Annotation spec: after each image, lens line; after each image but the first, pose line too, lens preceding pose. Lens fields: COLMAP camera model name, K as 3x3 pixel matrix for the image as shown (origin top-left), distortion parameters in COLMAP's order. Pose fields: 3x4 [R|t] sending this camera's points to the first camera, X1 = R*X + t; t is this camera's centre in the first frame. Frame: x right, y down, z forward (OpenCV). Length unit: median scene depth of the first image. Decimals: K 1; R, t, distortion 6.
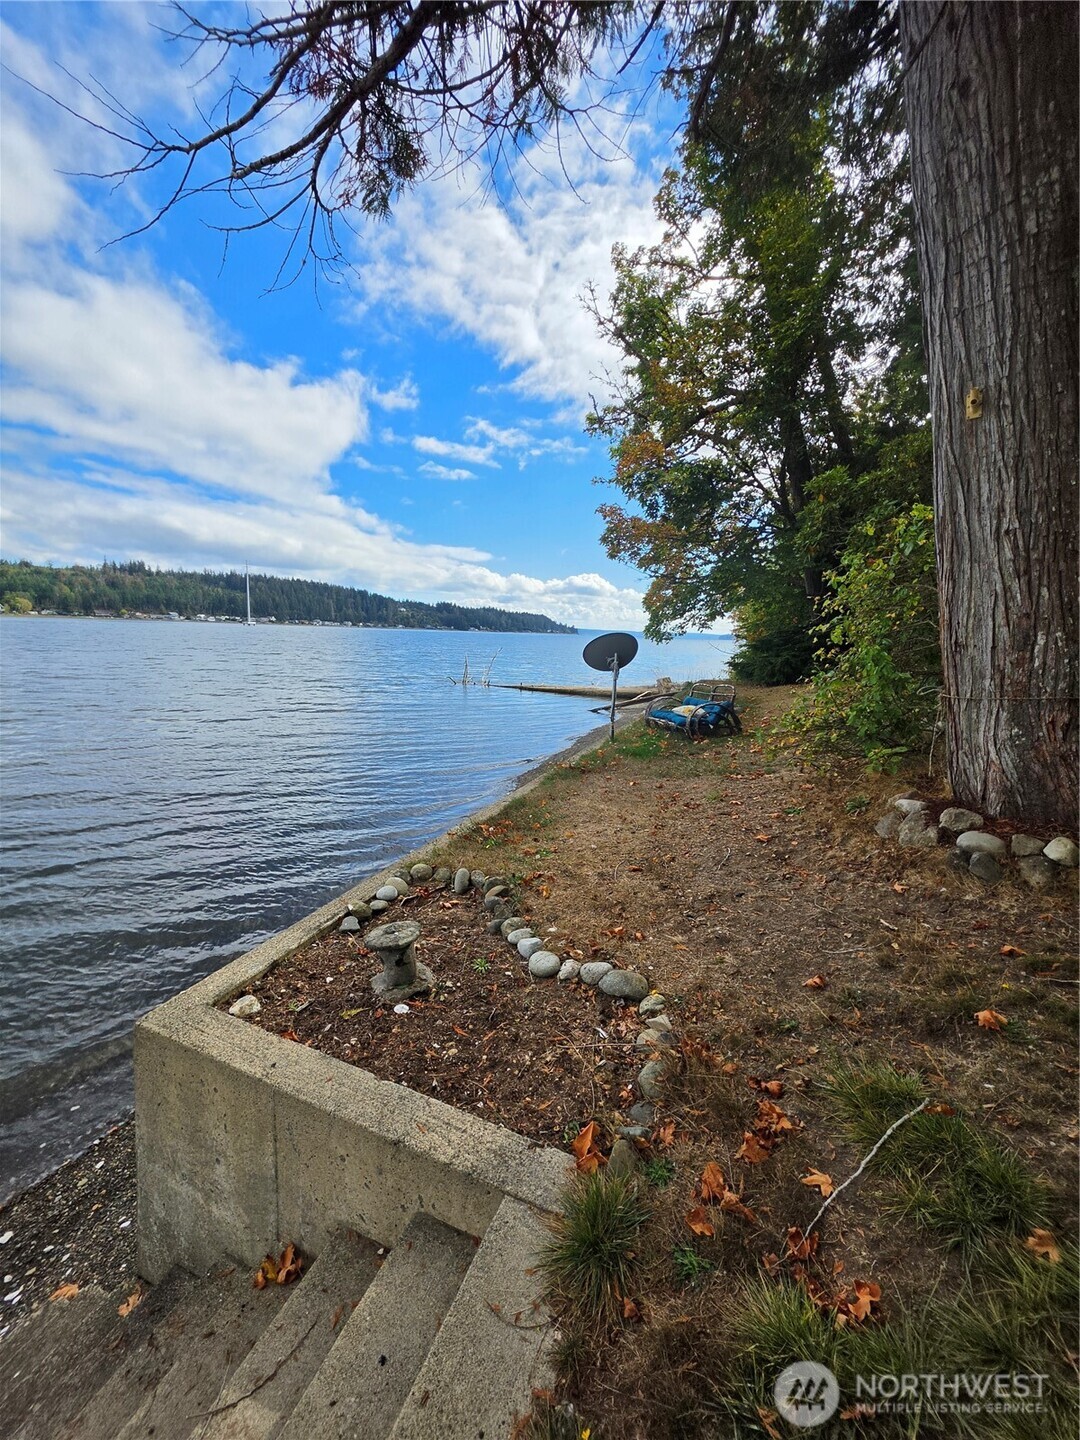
lens RADIAL K [[580.3, 0, 554.9], [0, 580.3, 738.0], [0, 0, 1]] dist [-0.002267, 0.000067]
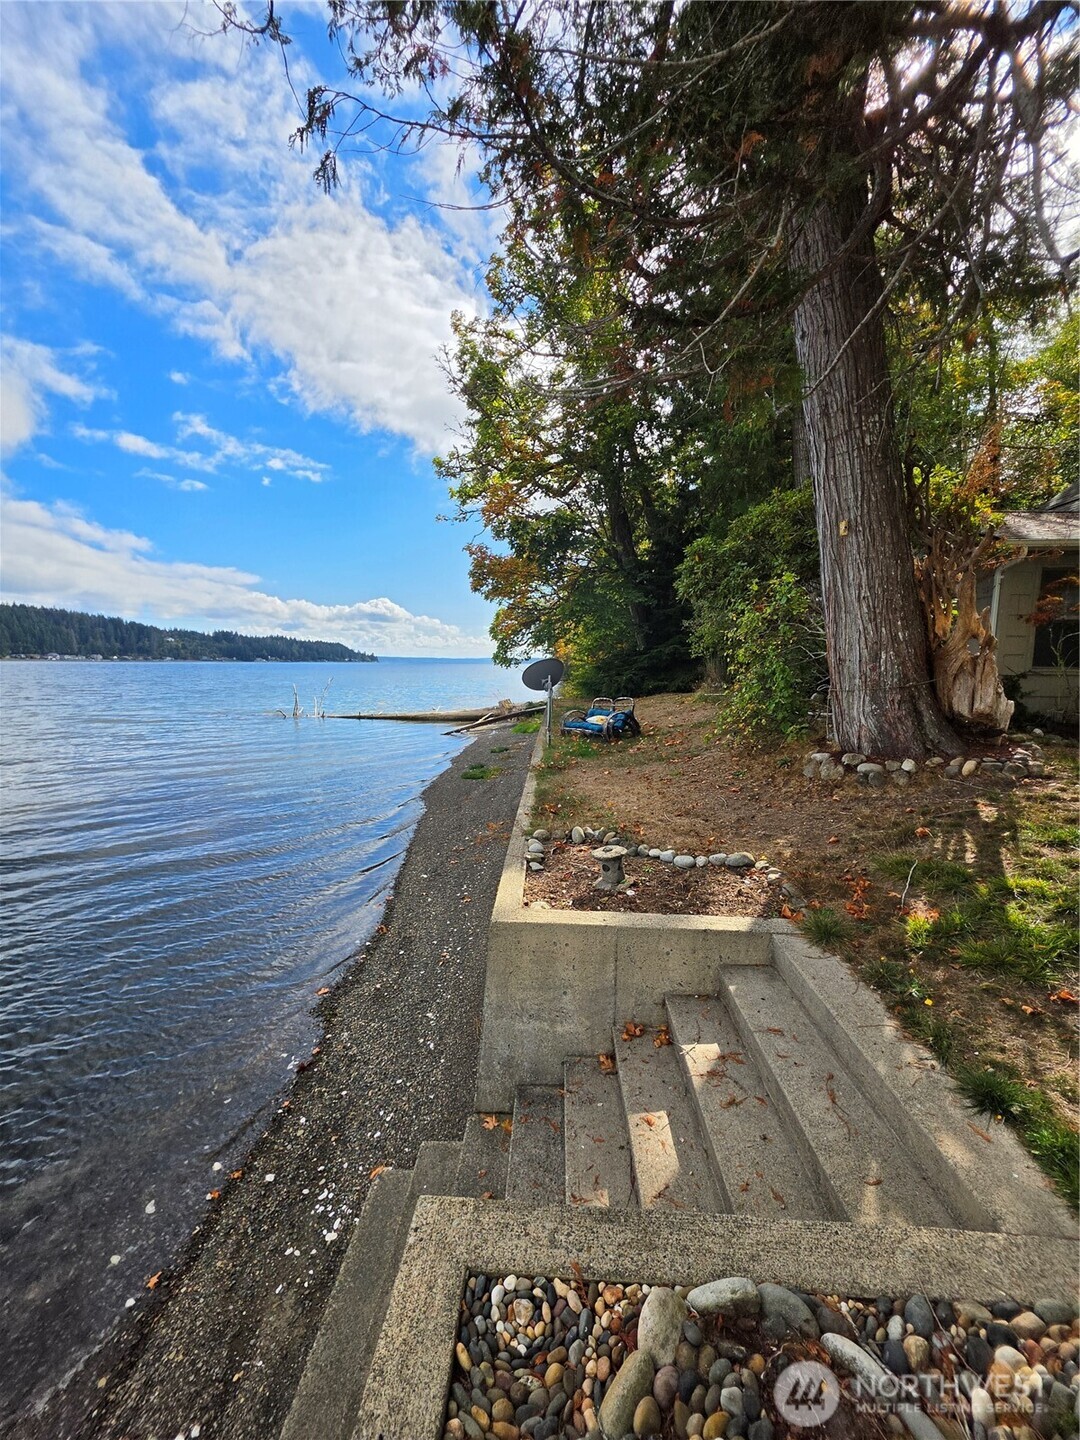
lens RADIAL K [[580.3, 0, 561.4], [0, 580.3, 743.6], [0, 0, 1]] dist [-0.002267, 0.000067]
pose [[0.934657, -0.076377, 0.347252, -0.150724], [0.087978, 0.995964, -0.017741, 0.009862], [-0.344495, 0.047132, 0.937604, -0.070108]]
